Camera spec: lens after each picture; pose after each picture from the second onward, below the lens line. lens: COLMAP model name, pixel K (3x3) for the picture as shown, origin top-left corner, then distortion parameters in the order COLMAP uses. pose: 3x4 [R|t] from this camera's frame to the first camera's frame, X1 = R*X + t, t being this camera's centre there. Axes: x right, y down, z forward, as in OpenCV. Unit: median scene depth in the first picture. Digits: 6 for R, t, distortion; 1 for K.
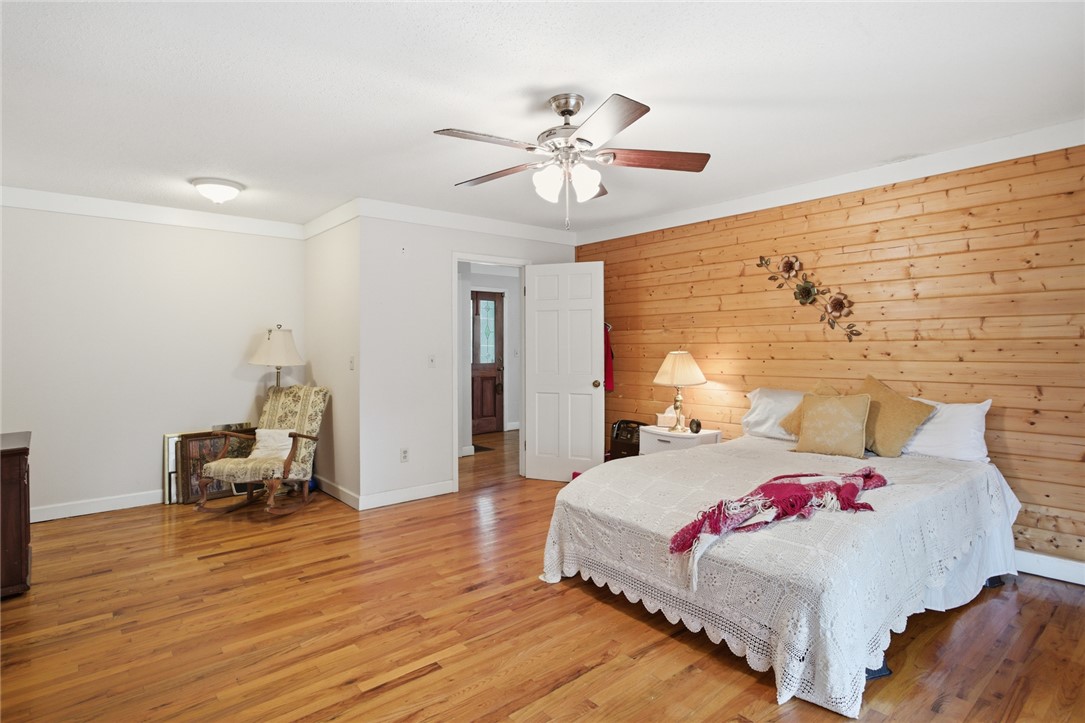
lens RADIAL K [[541.0, 0, 542.5], [0, 541.0, 361.5], [0, 0, 1]] dist [-0.001834, -0.000058]
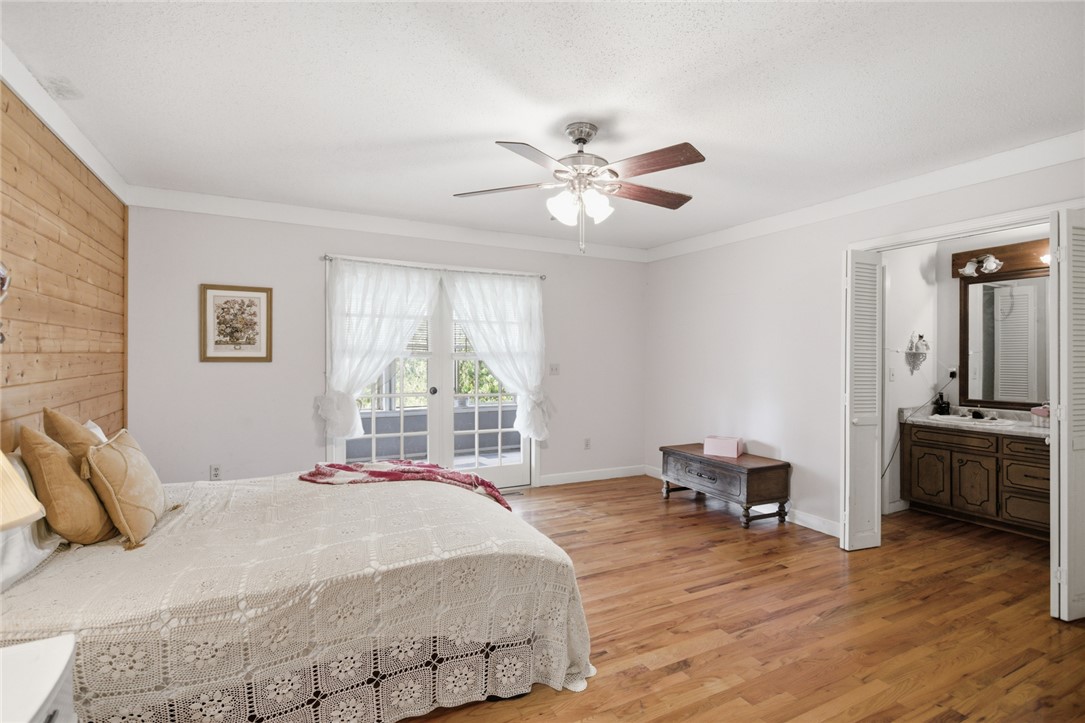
lens RADIAL K [[541.0, 0, 542.5], [0, 541.0, 361.5], [0, 0, 1]] dist [-0.001834, -0.000058]
pose [[-0.974387, -0.000485, 0.224877, -0.122213], [0.006338, 0.999541, 0.029620, -0.053942], [-0.224788, 0.030286, -0.973937, 2.077441]]
